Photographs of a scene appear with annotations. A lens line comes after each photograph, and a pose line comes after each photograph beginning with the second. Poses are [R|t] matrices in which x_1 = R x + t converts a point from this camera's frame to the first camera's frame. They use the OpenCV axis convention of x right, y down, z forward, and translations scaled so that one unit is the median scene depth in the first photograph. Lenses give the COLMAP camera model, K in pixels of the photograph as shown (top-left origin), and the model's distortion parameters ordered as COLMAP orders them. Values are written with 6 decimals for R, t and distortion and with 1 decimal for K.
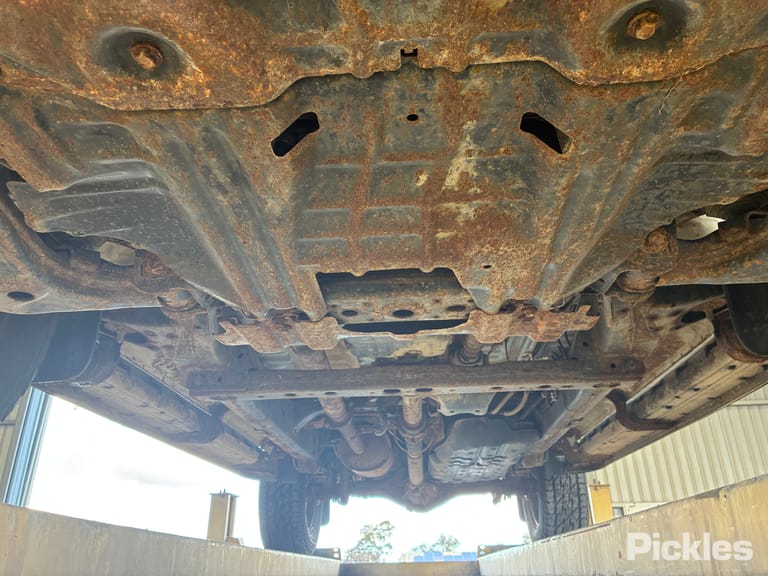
lens RADIAL K [[588.4, 0, 393.5], [0, 588.4, 290.4], [0, 0, 1]] dist [0.062471, -0.100279]
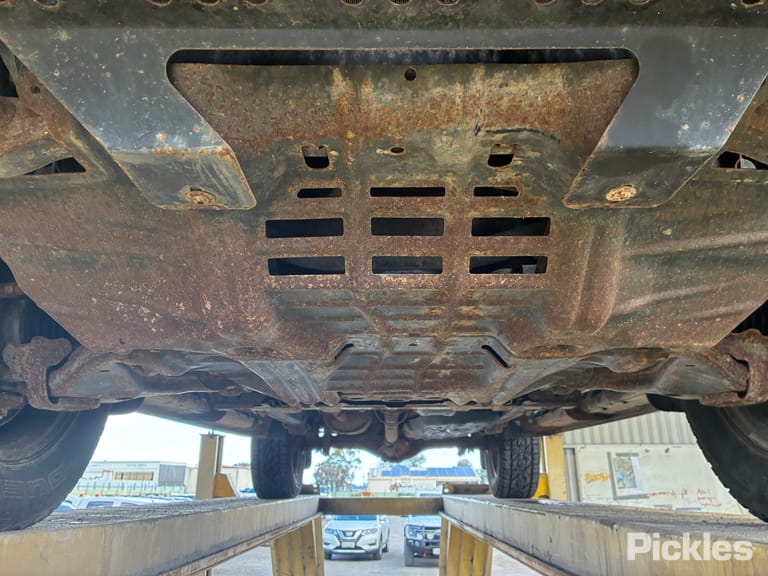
lens RADIAL K [[588.4, 0, 393.5], [0, 588.4, 290.4], [0, 0, 1]] dist [0.062471, -0.100279]
pose [[0.998628, 0.029603, 0.043202, -0.014820], [-0.034749, 0.991711, 0.123700, -0.102158], [-0.039182, -0.125031, 0.991379, -0.087007]]
